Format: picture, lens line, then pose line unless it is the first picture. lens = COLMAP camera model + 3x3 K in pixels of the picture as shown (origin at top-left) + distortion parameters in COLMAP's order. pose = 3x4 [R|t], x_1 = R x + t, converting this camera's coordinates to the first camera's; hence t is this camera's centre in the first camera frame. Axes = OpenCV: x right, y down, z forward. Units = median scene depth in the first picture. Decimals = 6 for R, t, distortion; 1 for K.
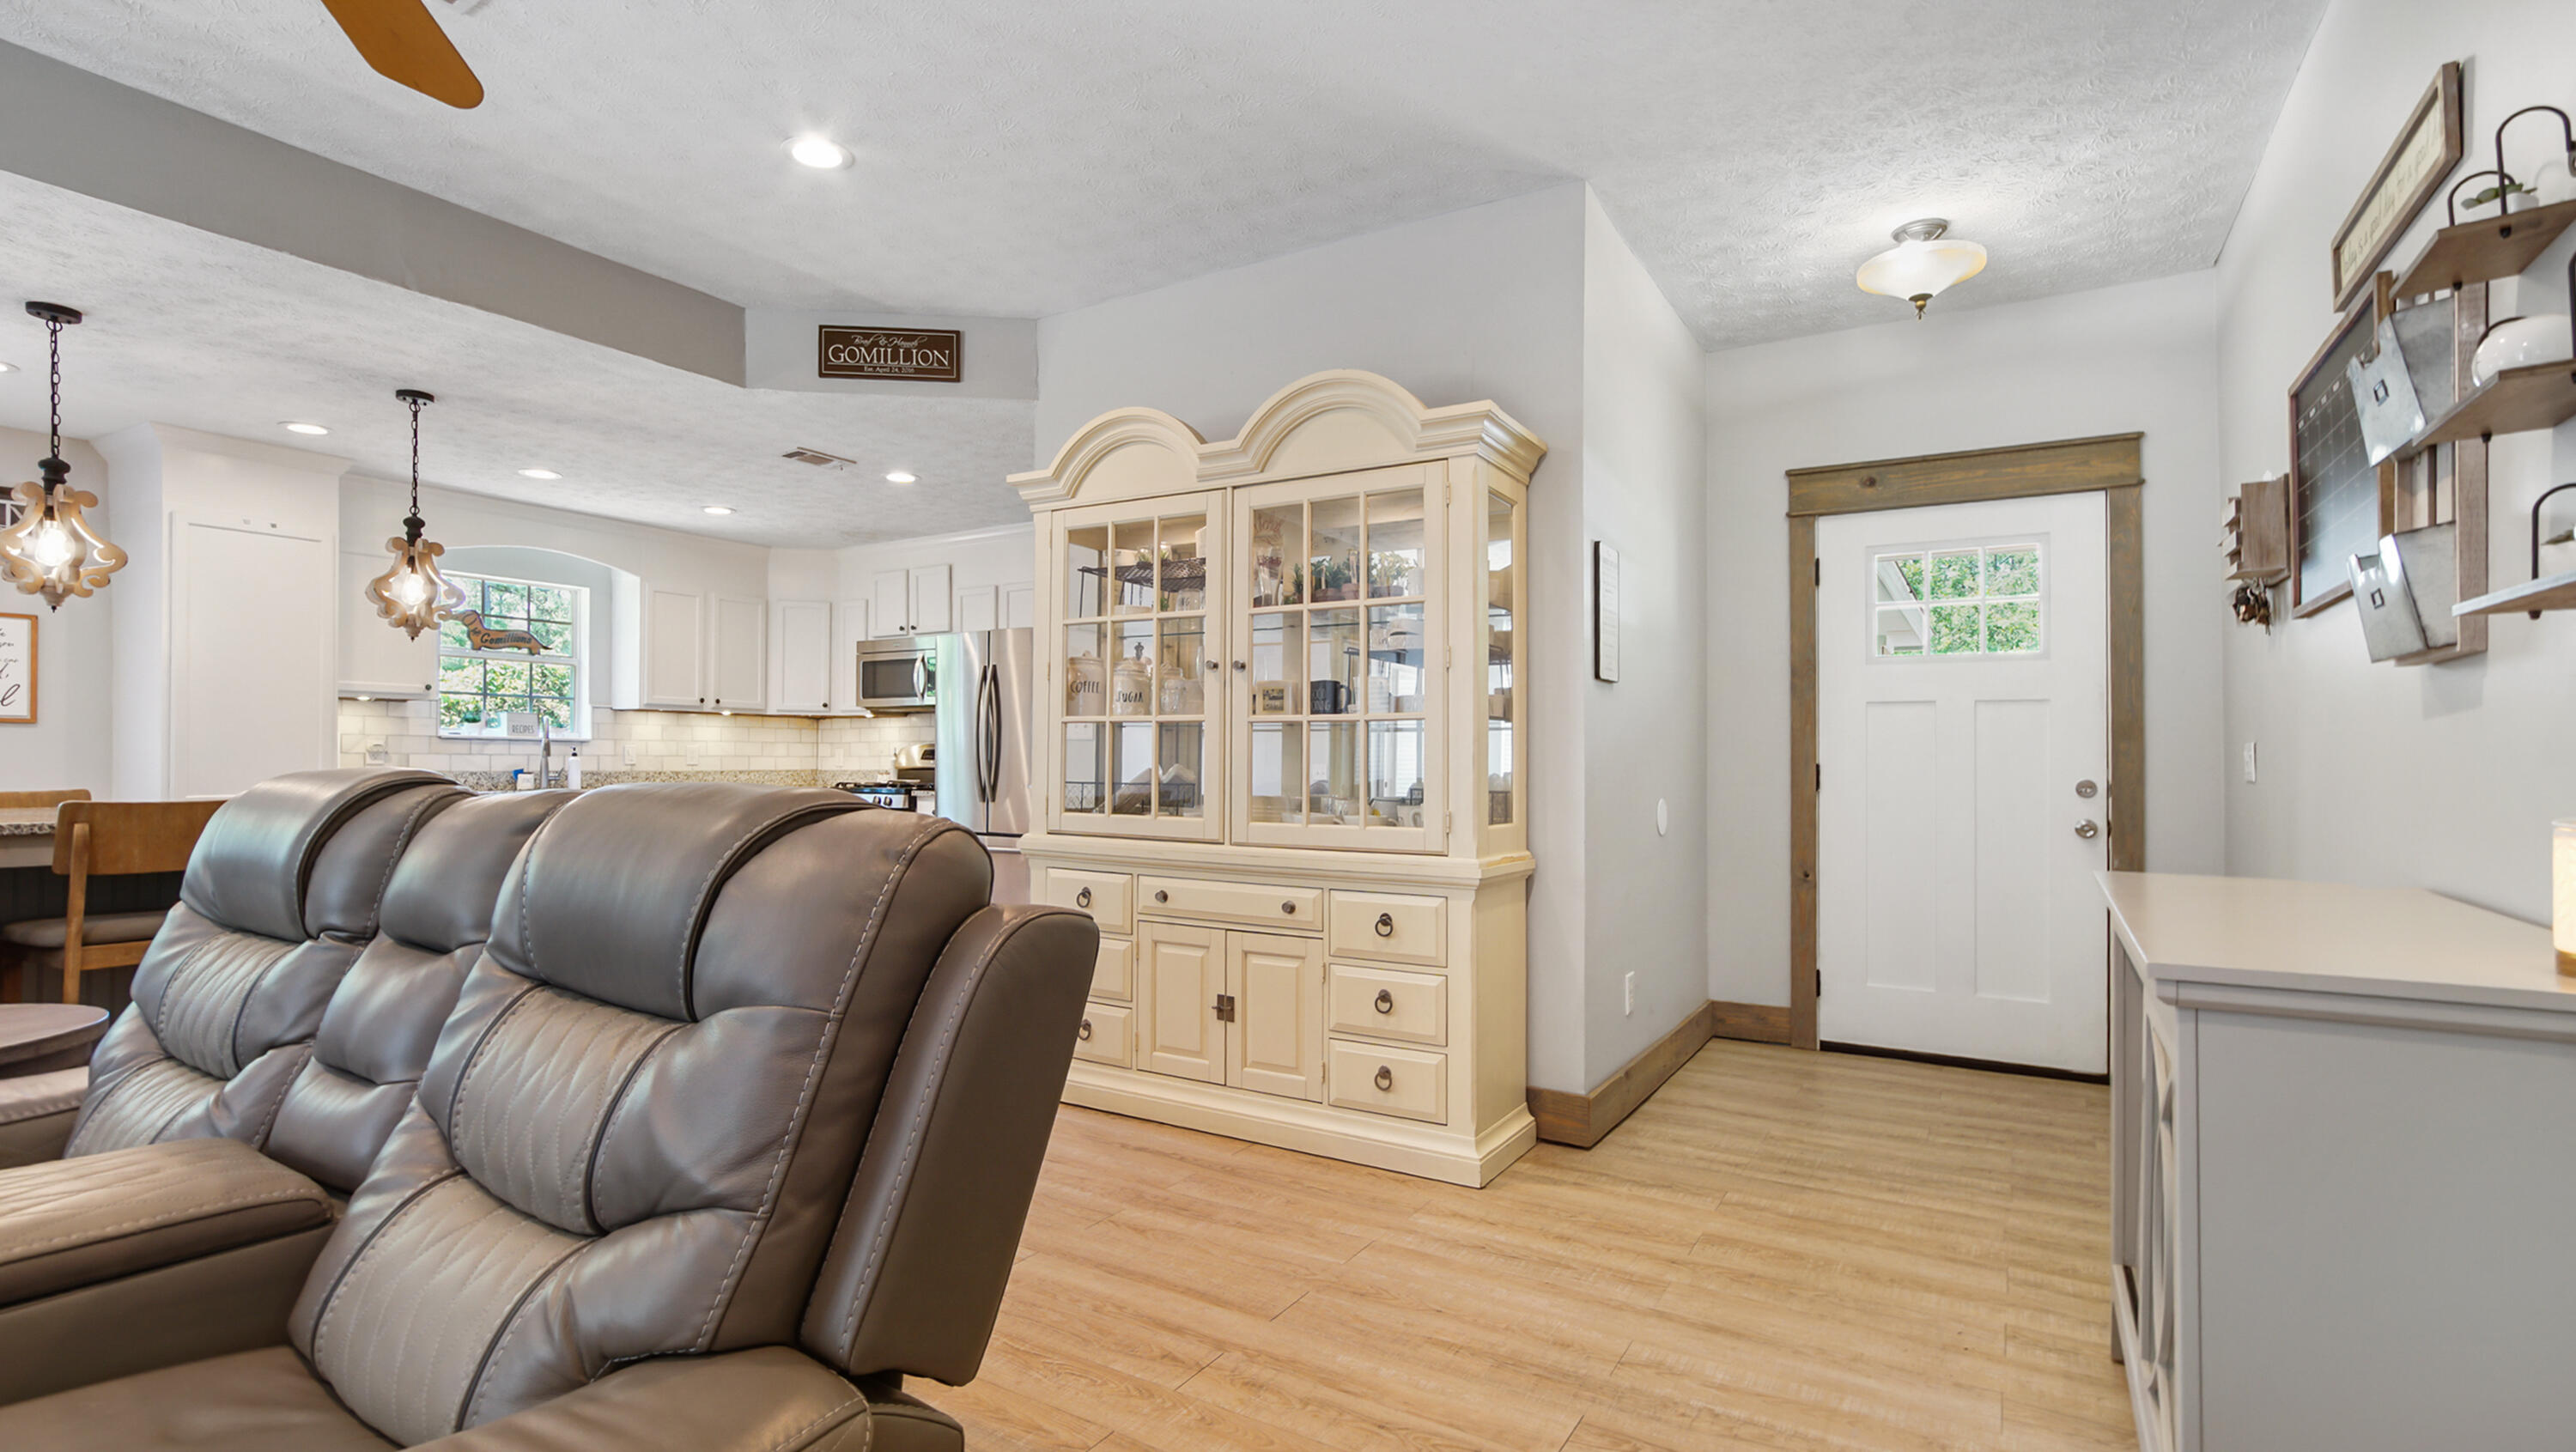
lens RADIAL K [[1172.5, 0, 1273.1], [0, 1172.5, 747.0], [0, 0, 1]] dist [0.000570, 0.000021]
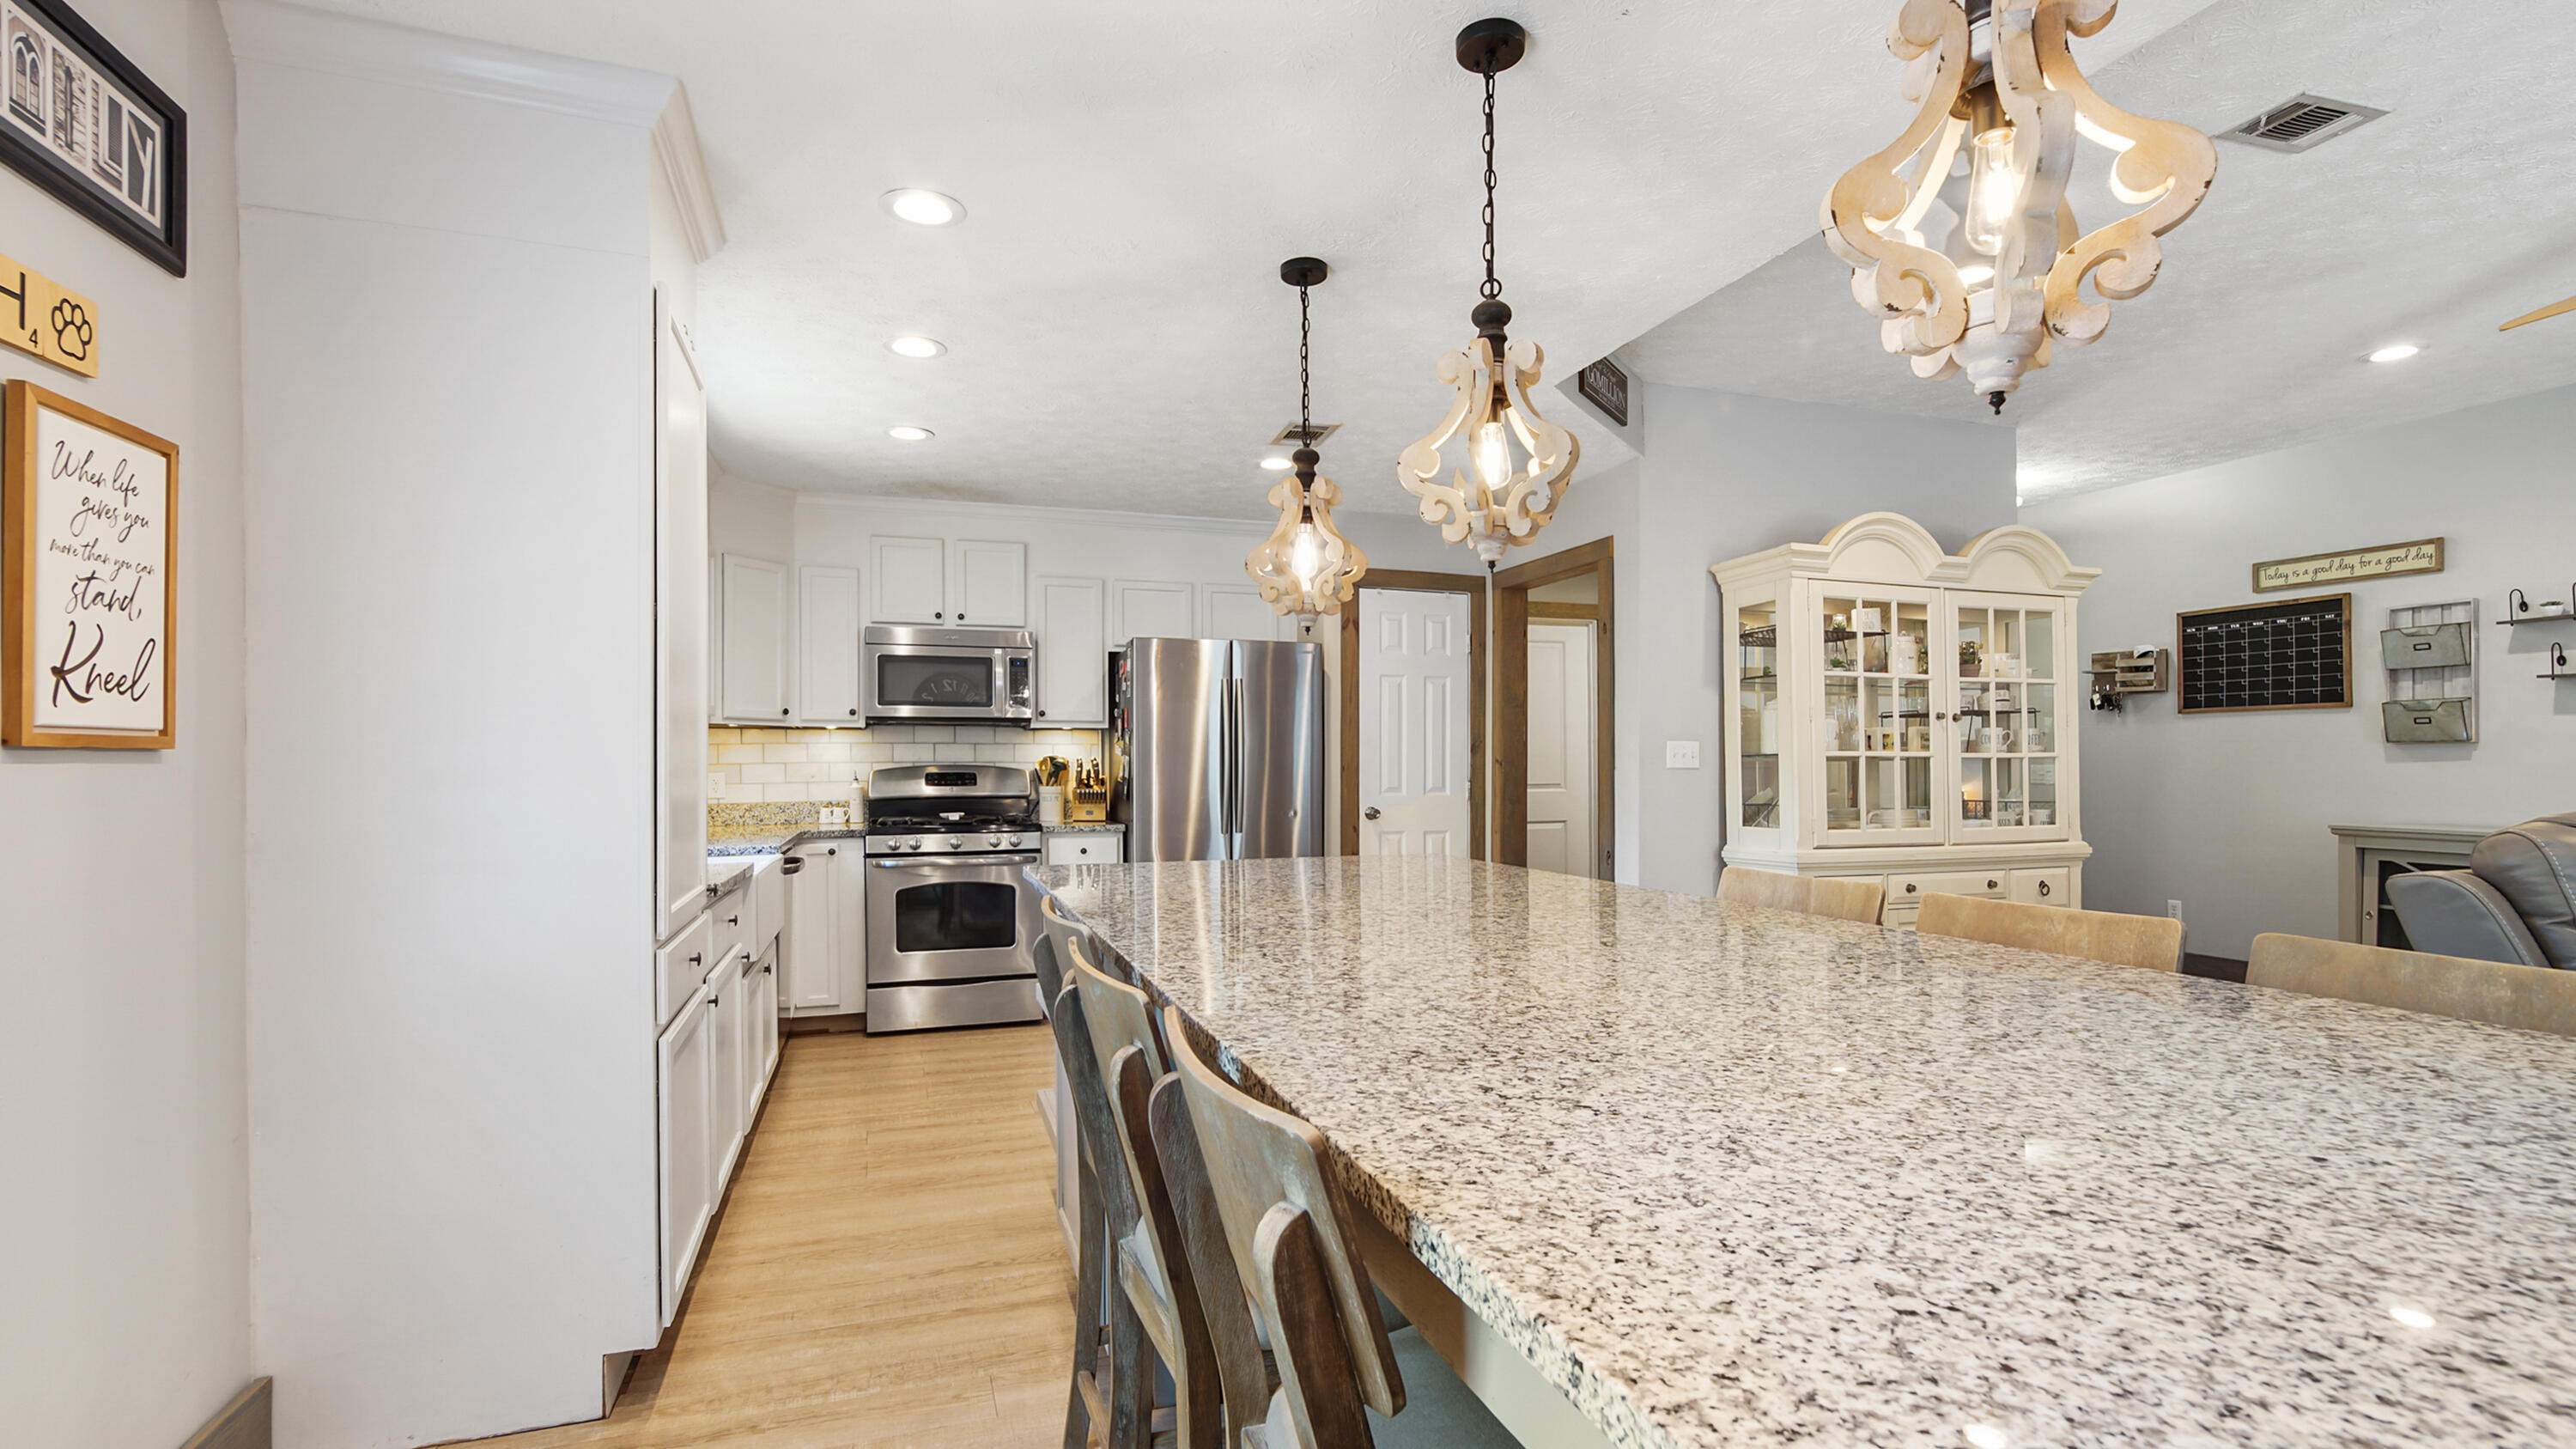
lens RADIAL K [[1110.8, 0, 1275.1], [0, 1110.8, 794.6], [0, 0, 1]] dist [-0.004445, -0.000475]
pose [[0.656626, -0.023269, 0.753857, -1.243401], [-0.002557, 0.999450, 0.033076, -0.015623], [-0.754212, -0.023647, 0.656205, 0.589192]]
